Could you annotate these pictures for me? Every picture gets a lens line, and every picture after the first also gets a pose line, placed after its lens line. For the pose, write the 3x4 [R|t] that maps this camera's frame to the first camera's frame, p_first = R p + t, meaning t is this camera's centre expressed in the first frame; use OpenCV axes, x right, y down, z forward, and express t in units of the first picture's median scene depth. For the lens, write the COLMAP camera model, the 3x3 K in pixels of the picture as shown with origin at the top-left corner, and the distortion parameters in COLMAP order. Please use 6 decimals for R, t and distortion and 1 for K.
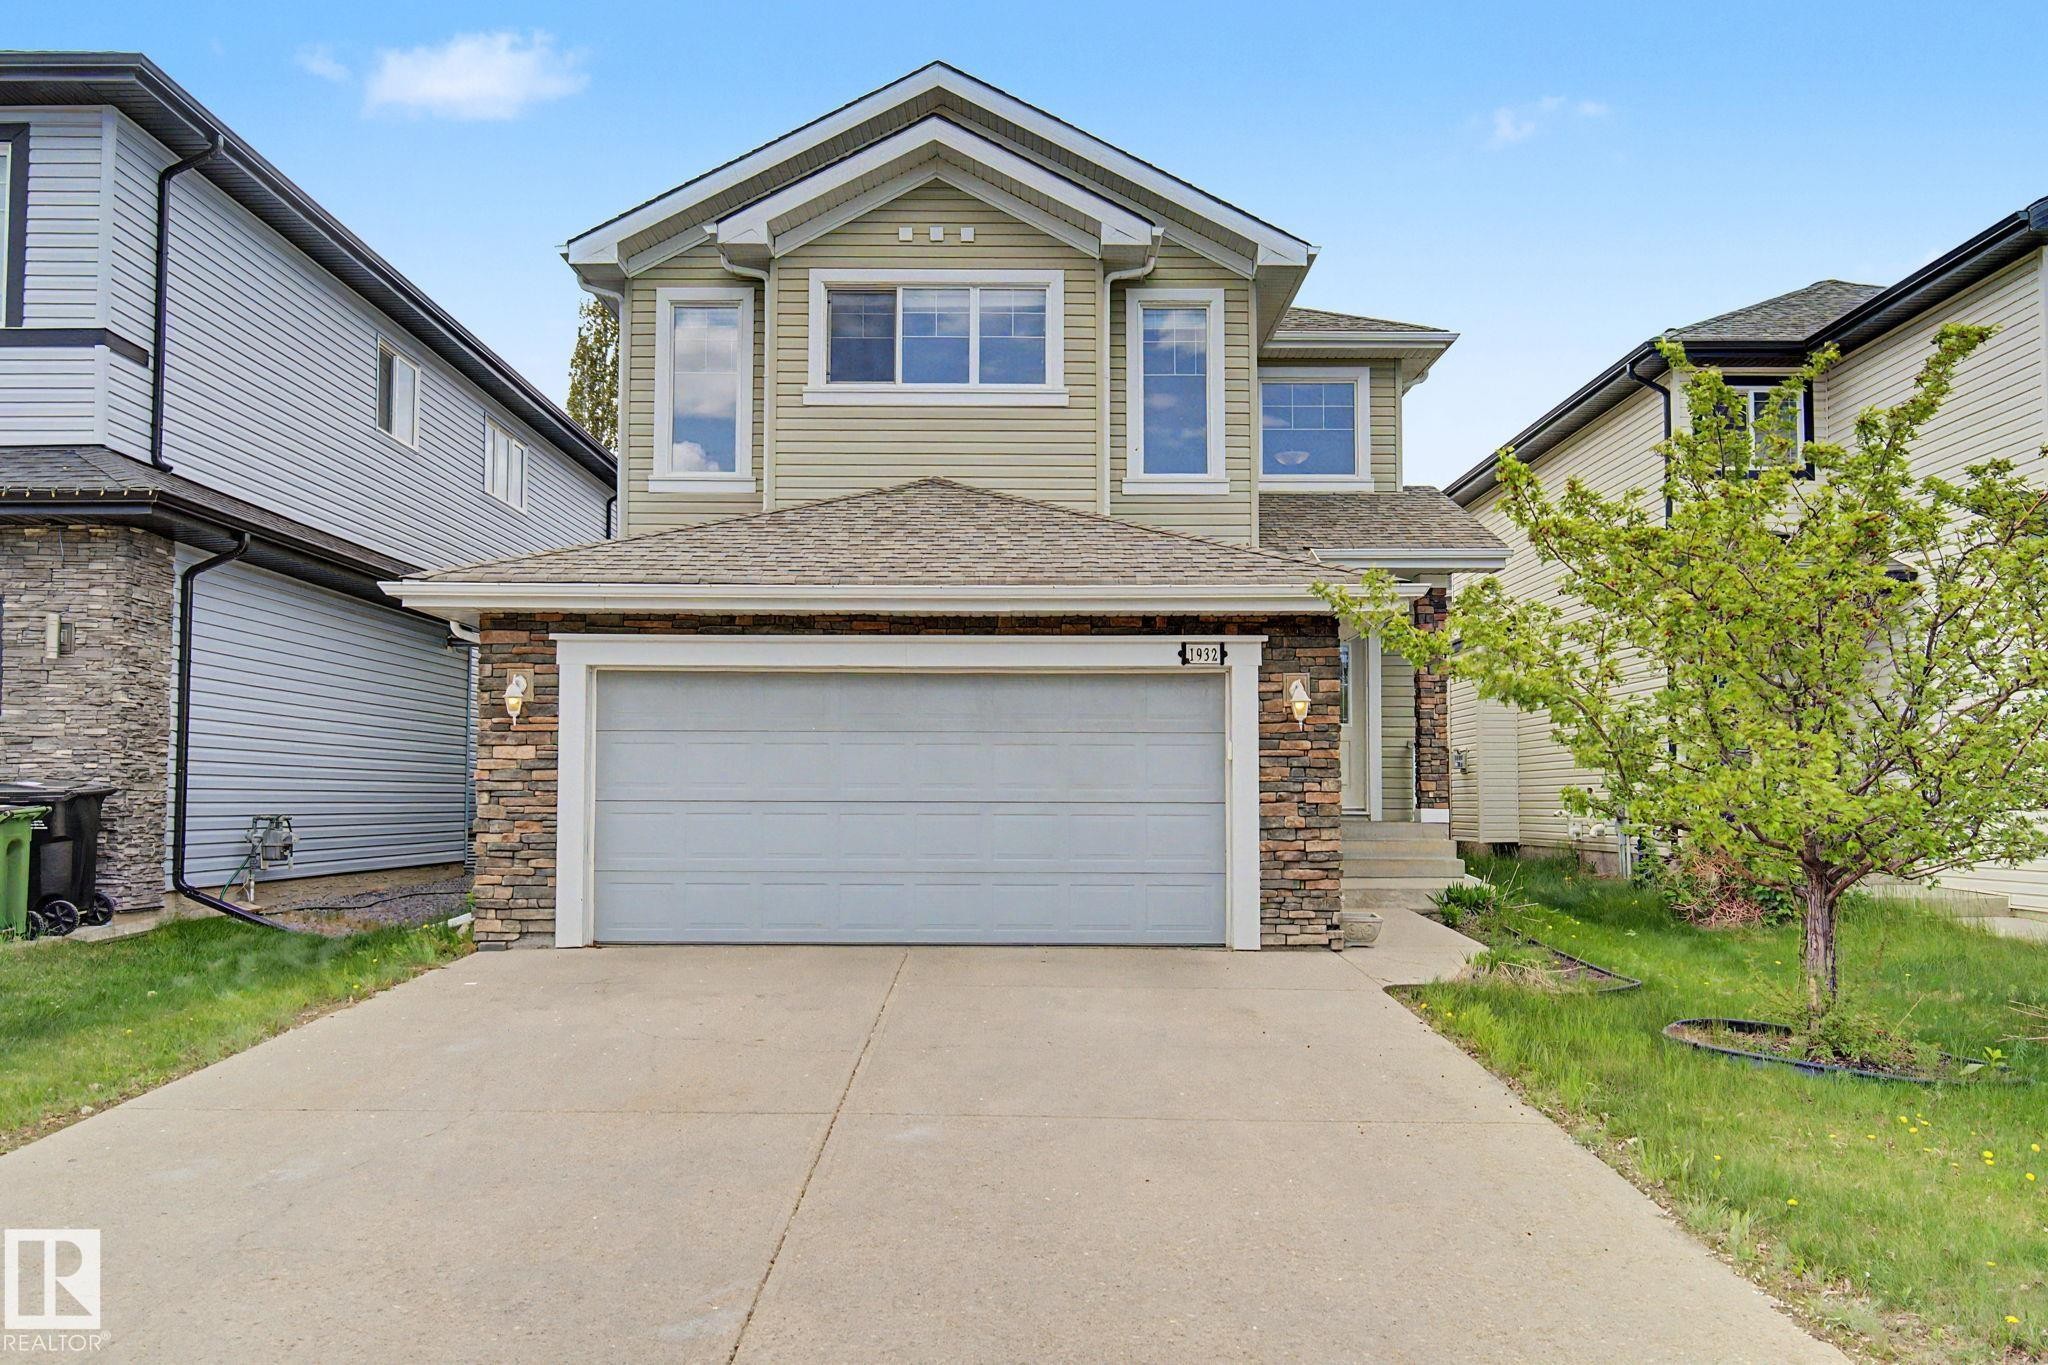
lens RADIAL K [[1554.8, 0, 1026.3], [0, 1554.8, 718.9], [0, 0, 1]] dist [-0.009022, -0.002918]
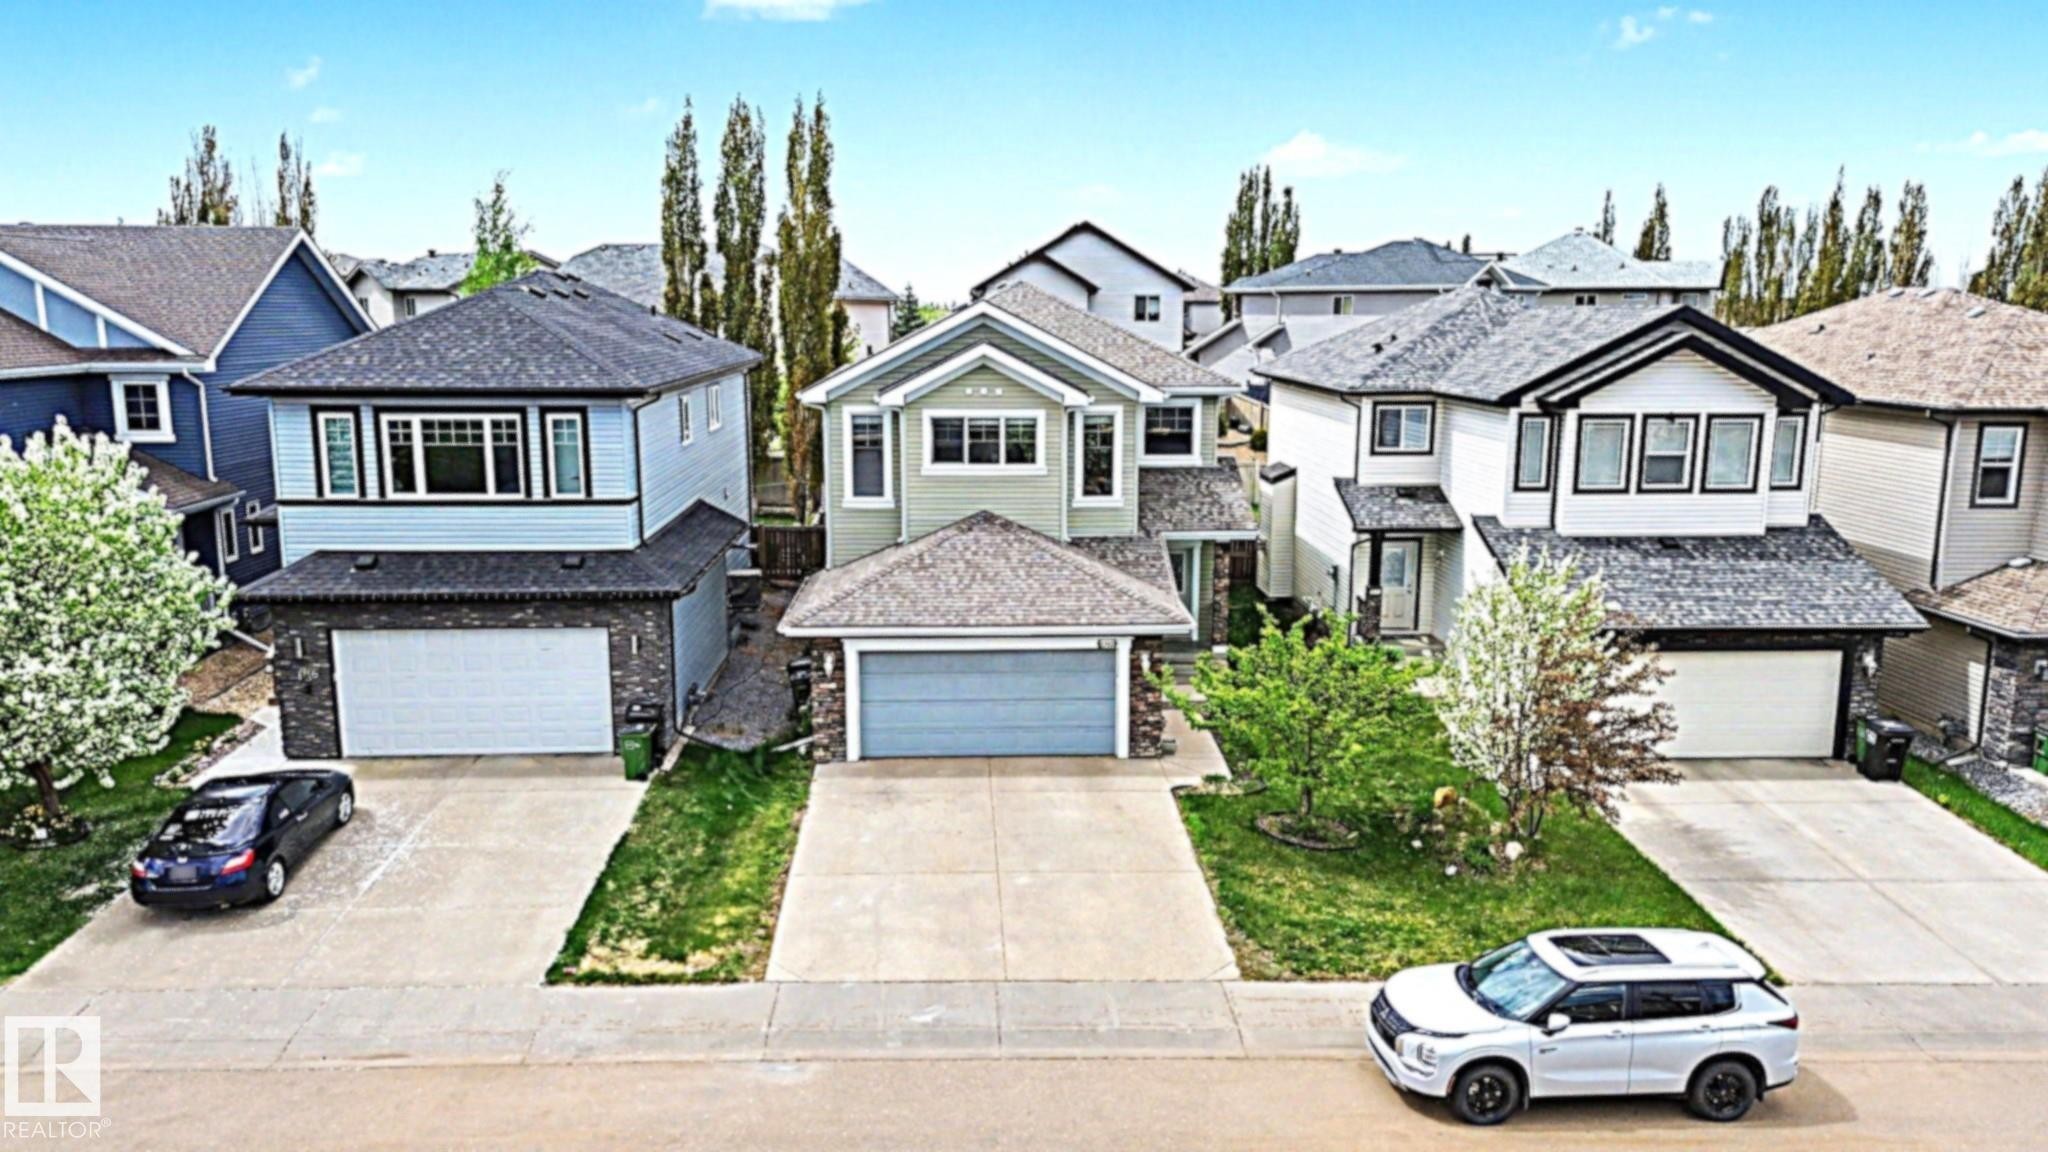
lens RADIAL K [[1447.0, 0, 1024.0], [0, 1447.0, 576.0], [0, 0, 1]] dist [0.074471, -0.065637]
pose [[0.998788, -0.006478, 0.048784, -0.129656], [-0.005013, 0.972749, 0.231807, -0.676397], [-0.048956, -0.231771, 0.971538, -1.194845]]
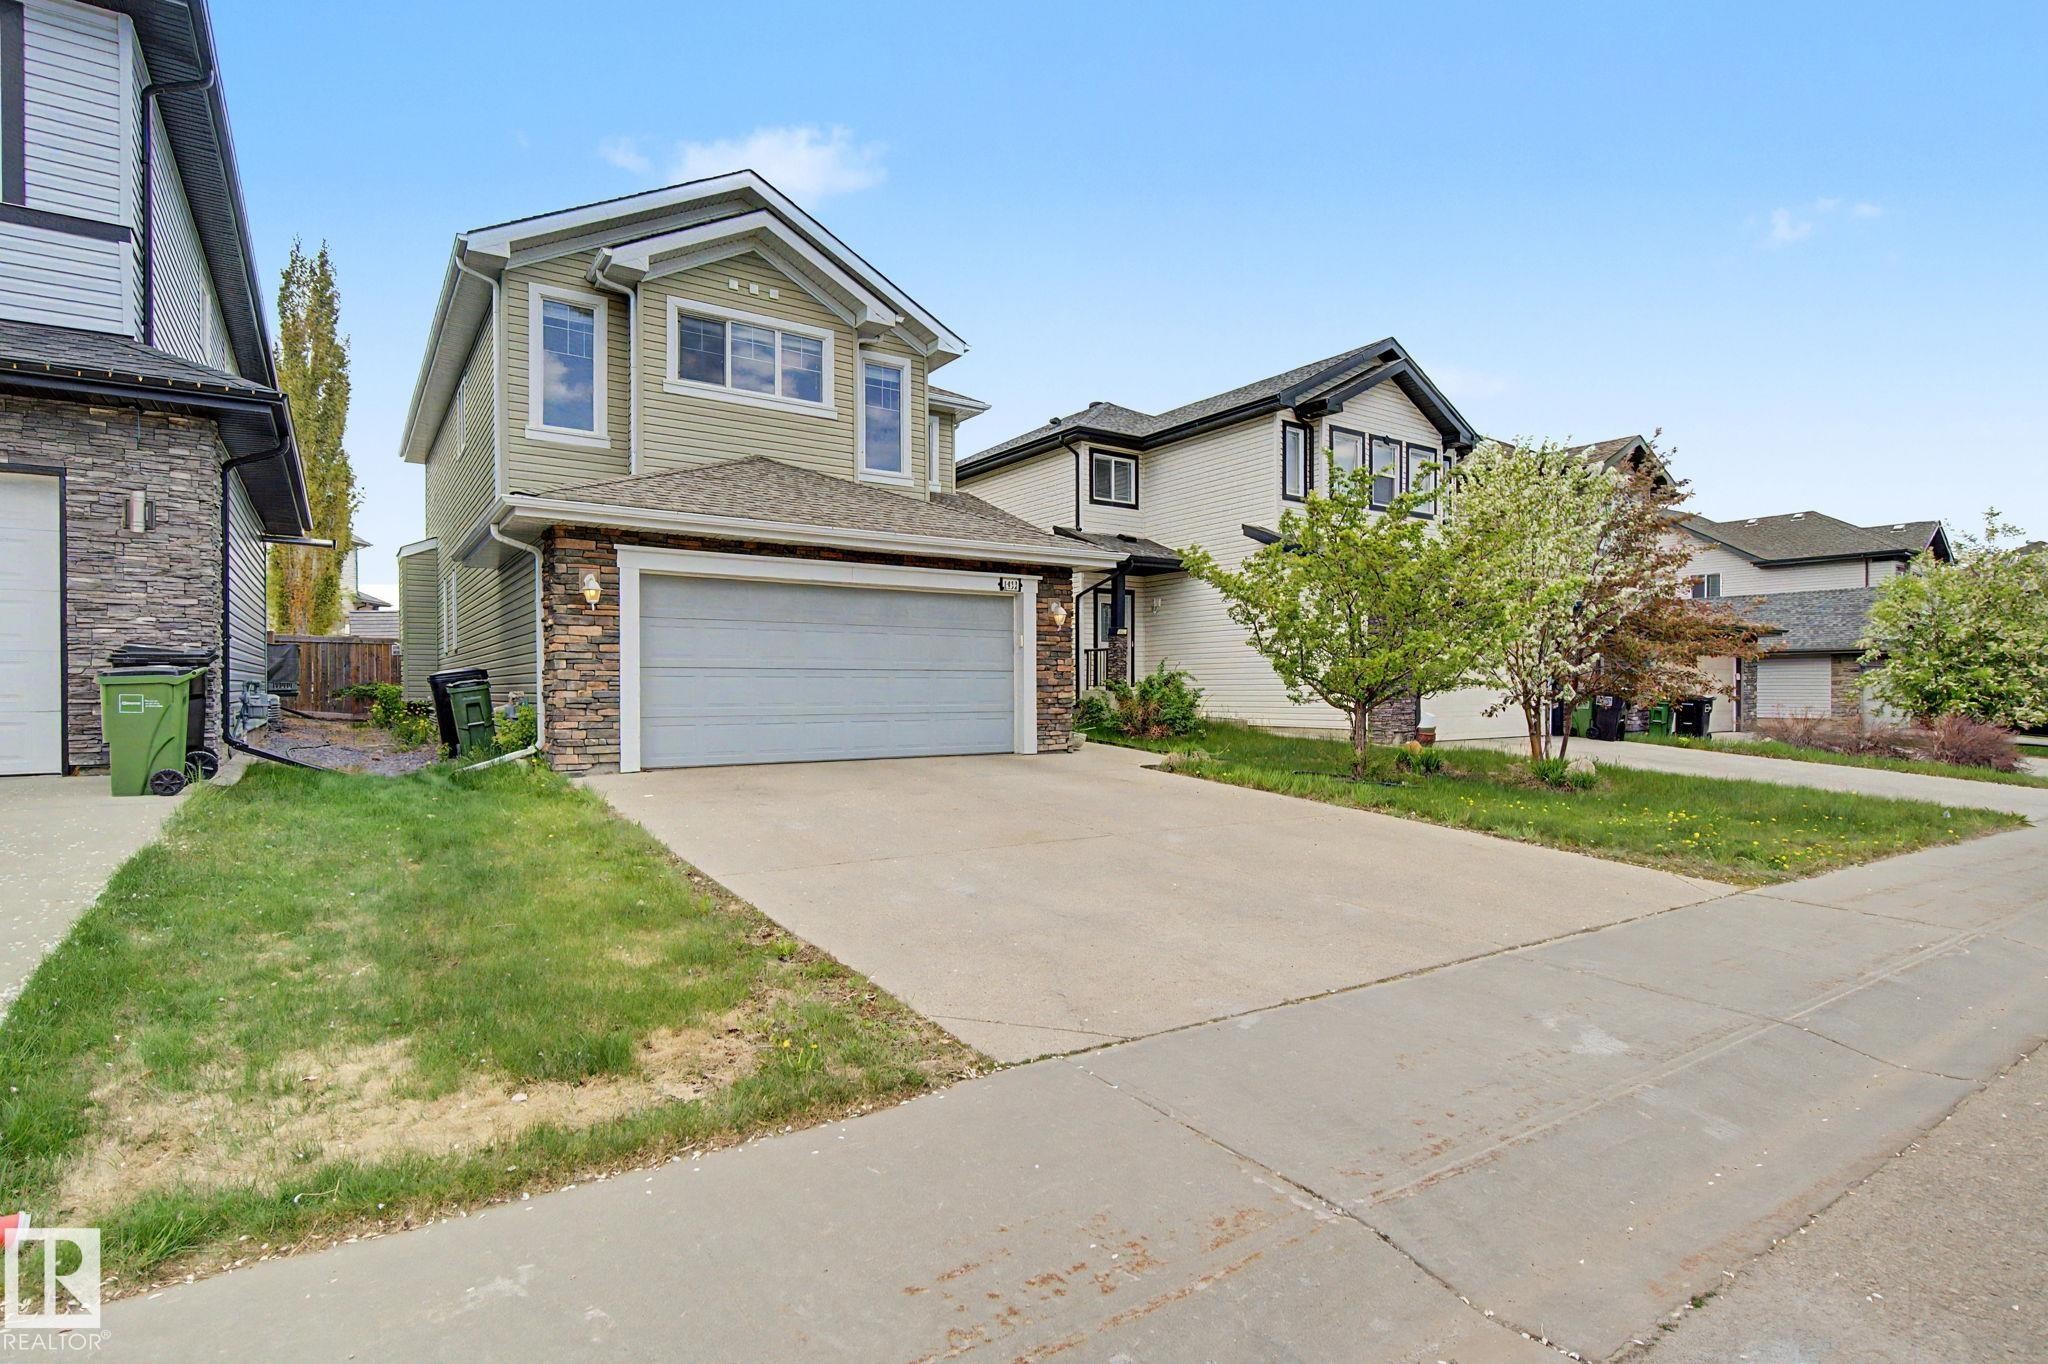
lens RADIAL K [[1011.3, 0, 1024.0], [0, 1011.3, 682.0], [0, 0, 1]] dist [-0.003301, 0.000263]
pose [[0.825658, -0.001118, 0.564171, -0.507477], [-0.024982, 0.998945, 0.038541, 0.022528], [-0.563618, -0.045916, 0.824758, 0.060105]]
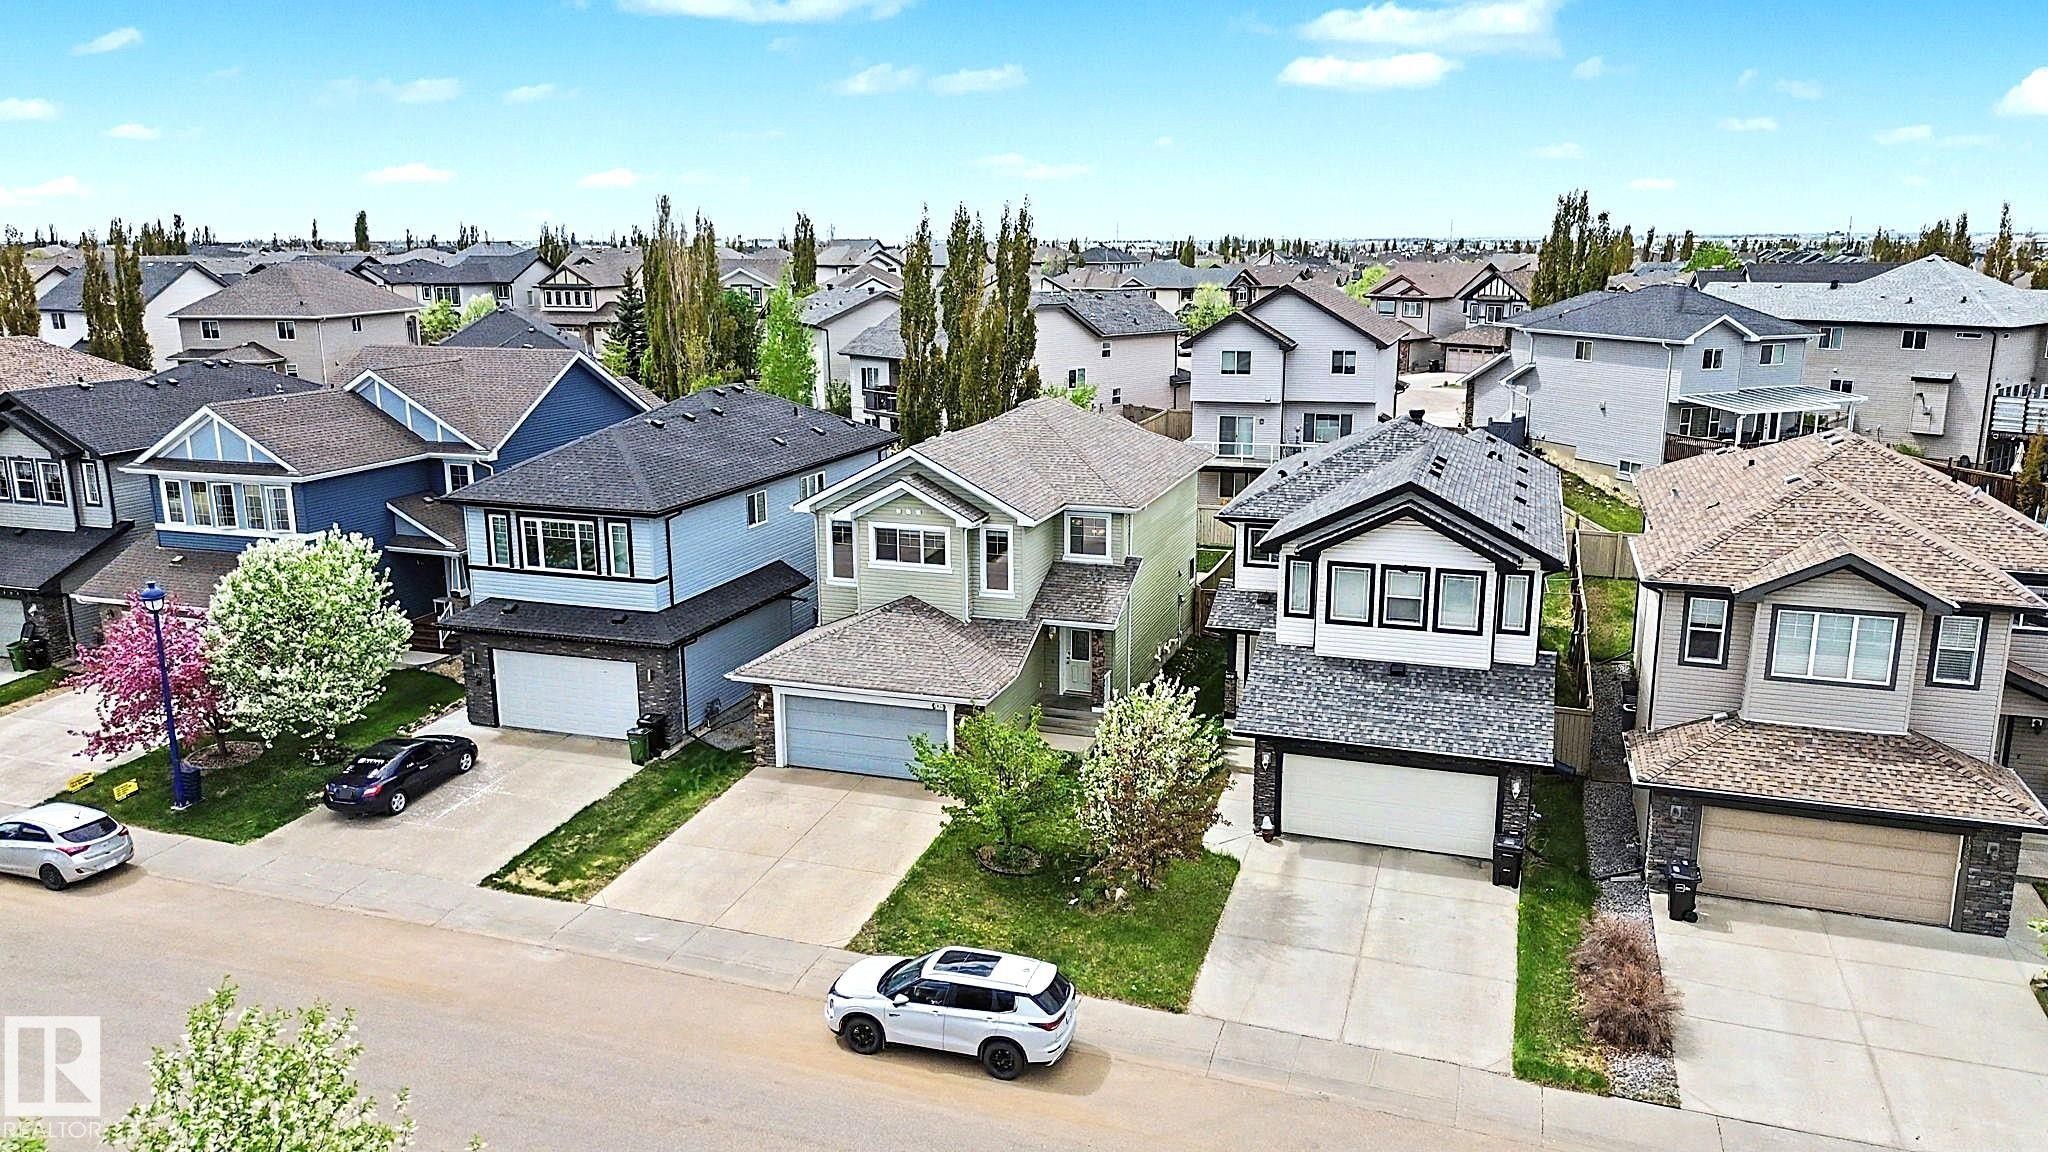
lens RADIAL K [[1447.0, 0, 1024.0], [0, 1447.0, 576.0], [0, 0, 1]] dist [0.074471, -0.065637]
pose [[0.947638, 0.068475, -0.311919, 1.276932], [0.019580, 0.962445, 0.270769, -1.191593], [0.318746, -0.262698, 0.910709, -1.800806]]
